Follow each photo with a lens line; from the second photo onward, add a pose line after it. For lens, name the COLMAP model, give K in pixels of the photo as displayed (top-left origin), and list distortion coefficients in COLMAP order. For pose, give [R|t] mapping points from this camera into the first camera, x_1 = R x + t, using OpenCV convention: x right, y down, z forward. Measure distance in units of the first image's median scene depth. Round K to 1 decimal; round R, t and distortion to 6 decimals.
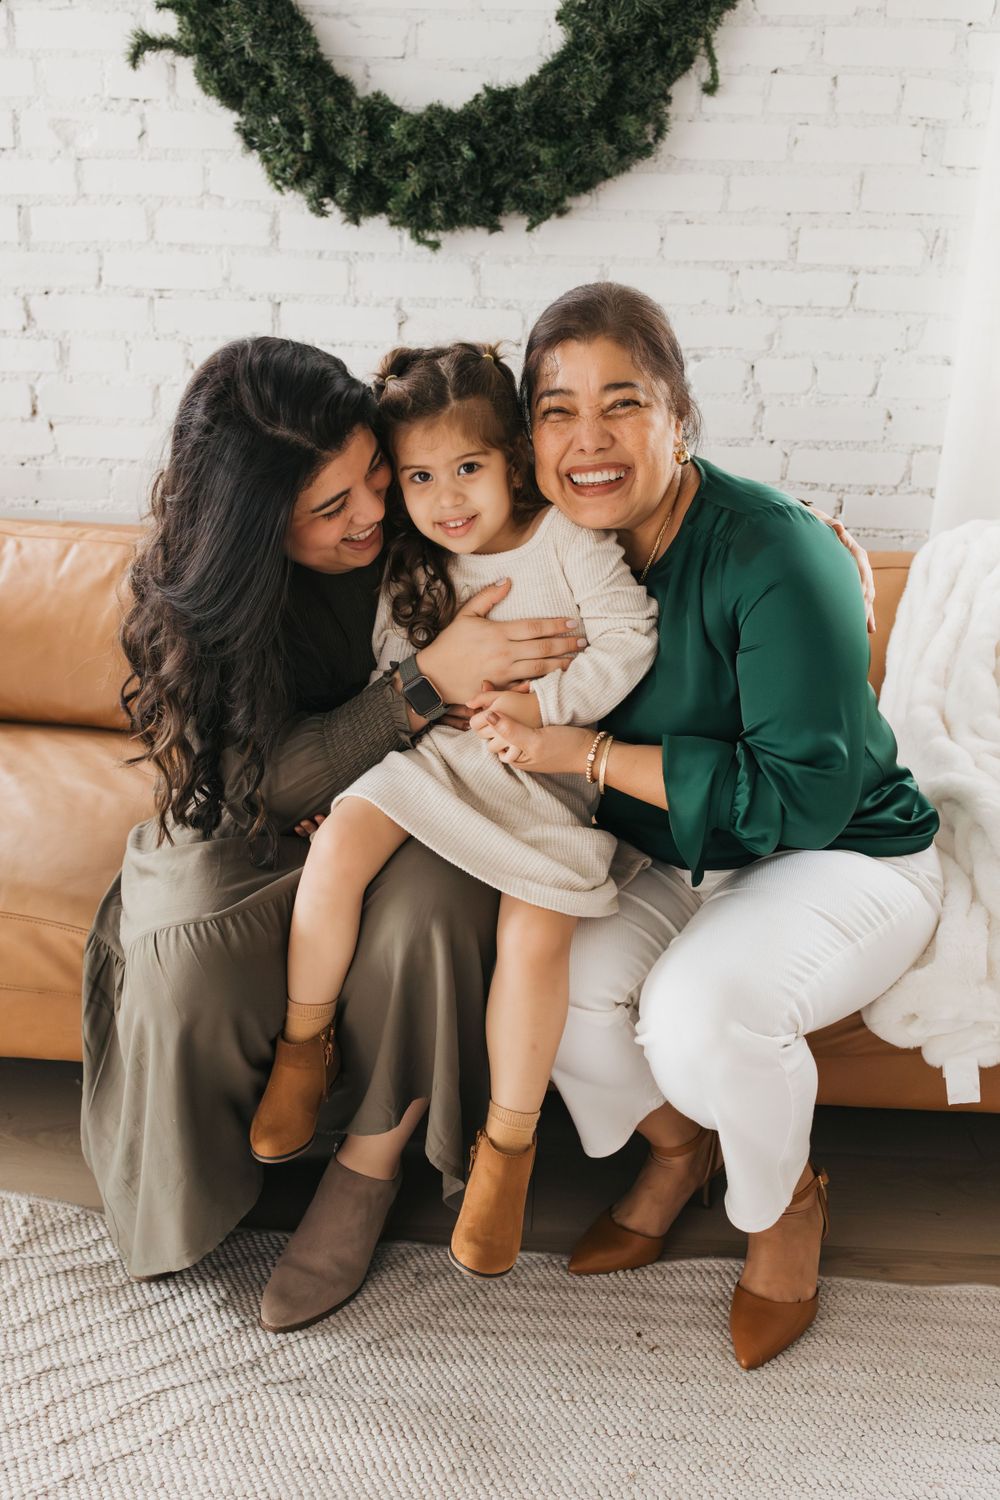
lens RADIAL K [[1495.3, 0, 501.7], [0, 1495.3, 767.8], [0, 0, 1]] dist [0.006554, 0.000070]
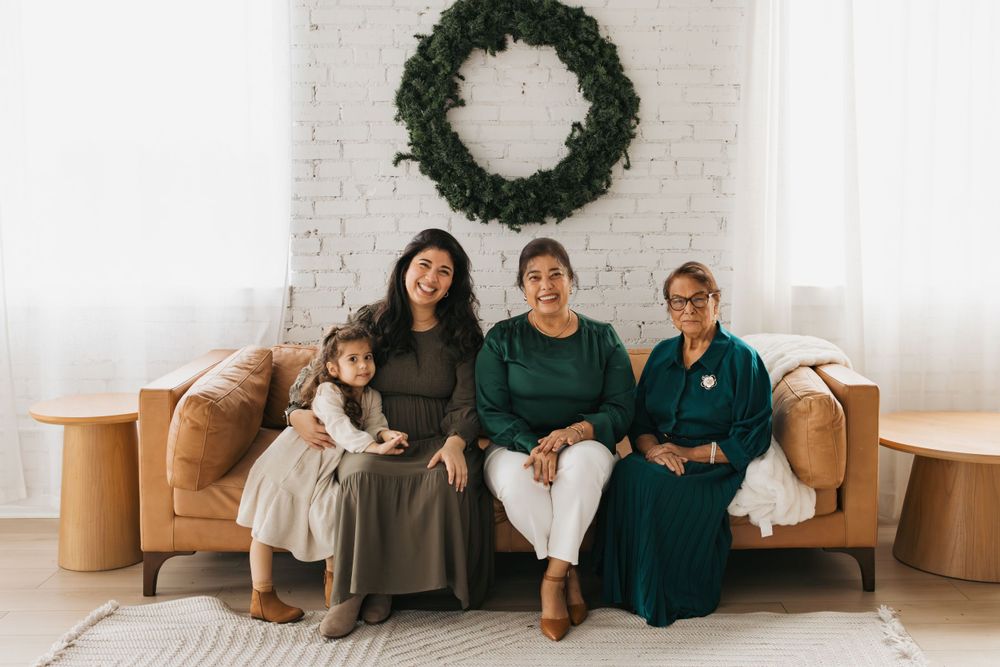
lens RADIAL K [[1176.8, 0, 561.1], [0, 1176.8, 333.9], [0, 0, 1]] dist [-0.016359, 0.040703]
pose [[0.996187, -0.038443, 0.078318, -0.133711], [0.053483, 0.978318, -0.200081, 0.203357], [-0.068928, 0.203507, 0.976644, -0.844694]]
